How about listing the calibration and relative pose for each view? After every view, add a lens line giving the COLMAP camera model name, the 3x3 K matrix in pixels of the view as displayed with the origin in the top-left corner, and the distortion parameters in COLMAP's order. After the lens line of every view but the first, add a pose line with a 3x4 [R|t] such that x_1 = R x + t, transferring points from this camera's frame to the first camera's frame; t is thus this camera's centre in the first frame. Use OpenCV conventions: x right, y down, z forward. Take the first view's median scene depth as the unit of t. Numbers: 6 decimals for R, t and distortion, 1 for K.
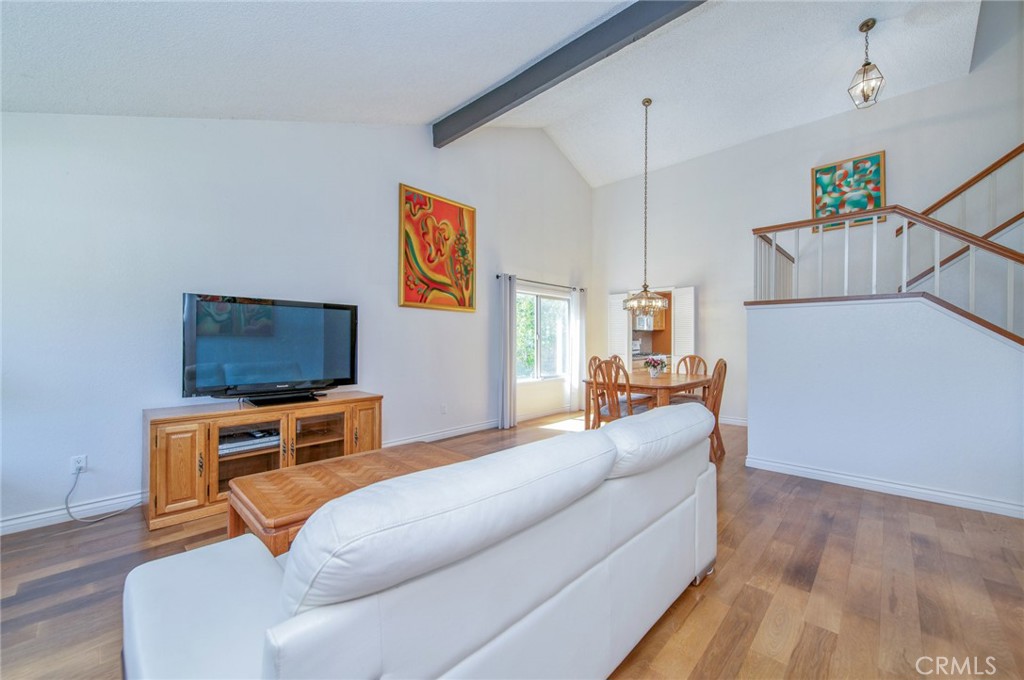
lens RADIAL K [[404.1, 0, 512.1], [0, 404.1, 342.4], [0, 0, 1]] dist [0.015421, -0.000151]
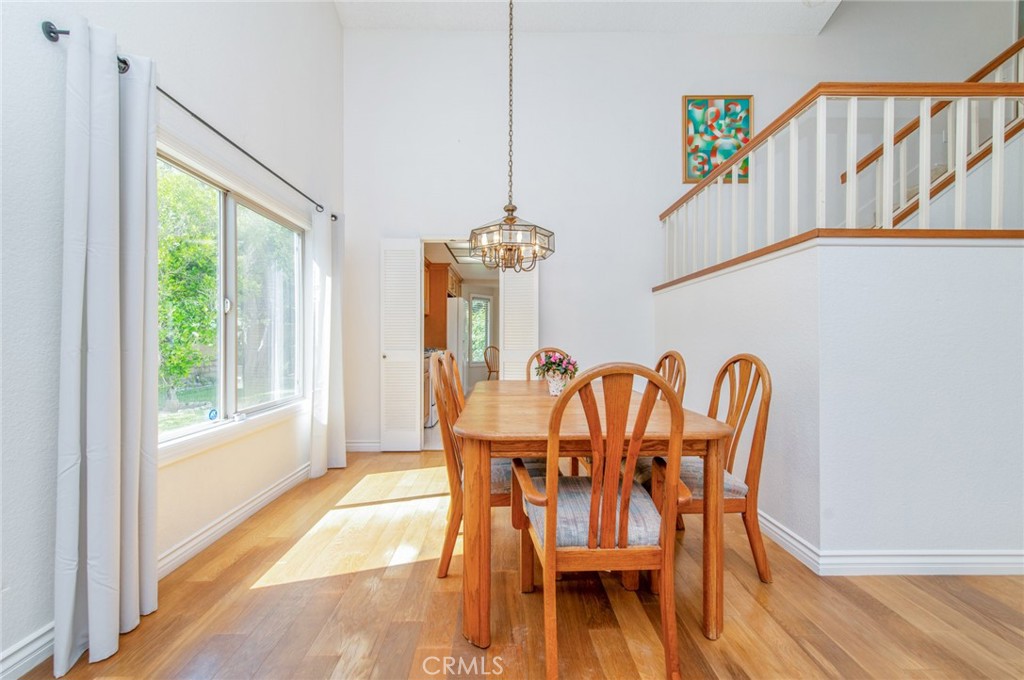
lens RADIAL K [[404.1, 0, 512.1], [0, 404.1, 342.4], [0, 0, 1]] dist [0.015421, -0.000151]
pose [[0.716597, -0.000814, 0.697487, -0.011944], [0.000633, 1.000000, 0.000516, 0.025901], [-0.697487, 0.000072, 0.716597, 0.707313]]
